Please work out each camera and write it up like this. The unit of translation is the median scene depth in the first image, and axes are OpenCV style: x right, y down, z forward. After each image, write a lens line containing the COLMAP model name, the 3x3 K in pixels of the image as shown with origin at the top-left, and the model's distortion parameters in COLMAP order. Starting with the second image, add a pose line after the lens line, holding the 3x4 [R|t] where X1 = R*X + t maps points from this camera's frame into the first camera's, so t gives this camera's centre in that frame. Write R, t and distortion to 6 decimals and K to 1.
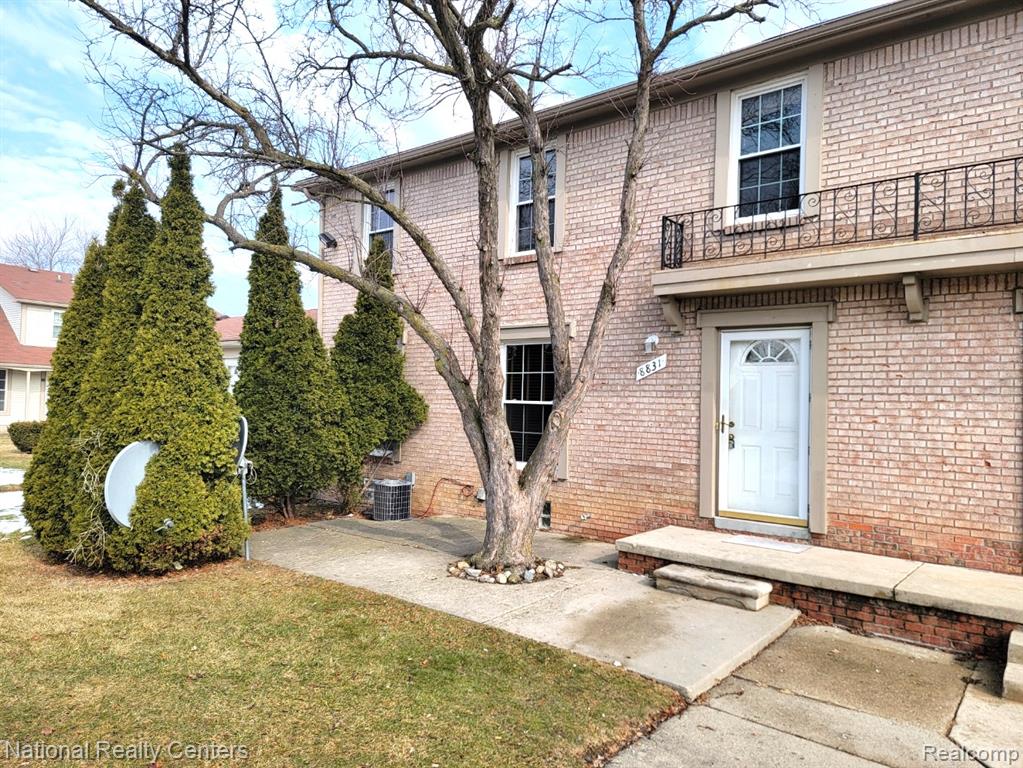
lens RADIAL K [[699.2, 0, 508.9], [0, 699.2, 388.2], [0, 0, 1]] dist [0.071621, -0.003534]
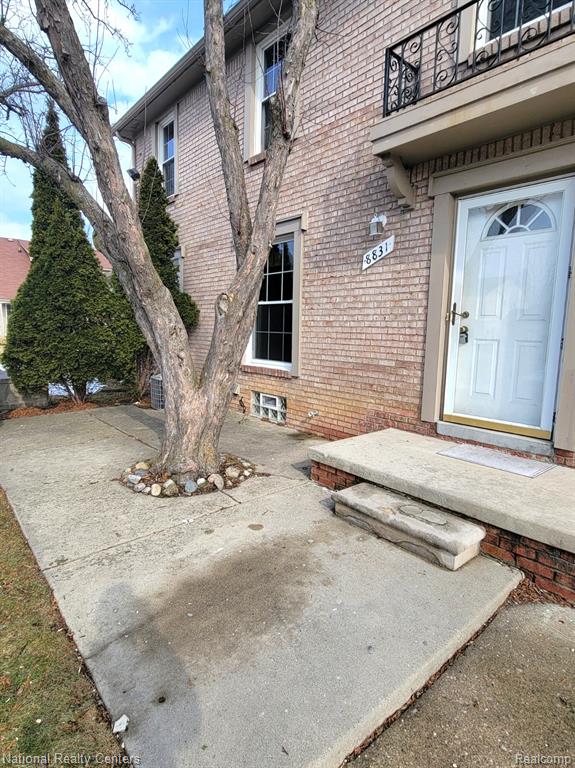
lens RADIAL K [[425.3, 0, 279.3], [0, 425.3, 383.1], [0, 0, 1]] dist [-0.002738, -0.000158]
pose [[0.982091, 0.019370, -0.187407, 0.193009], [0.008248, 0.989327, 0.145476, 0.056170], [0.188225, -0.144417, 0.971450, 0.450493]]
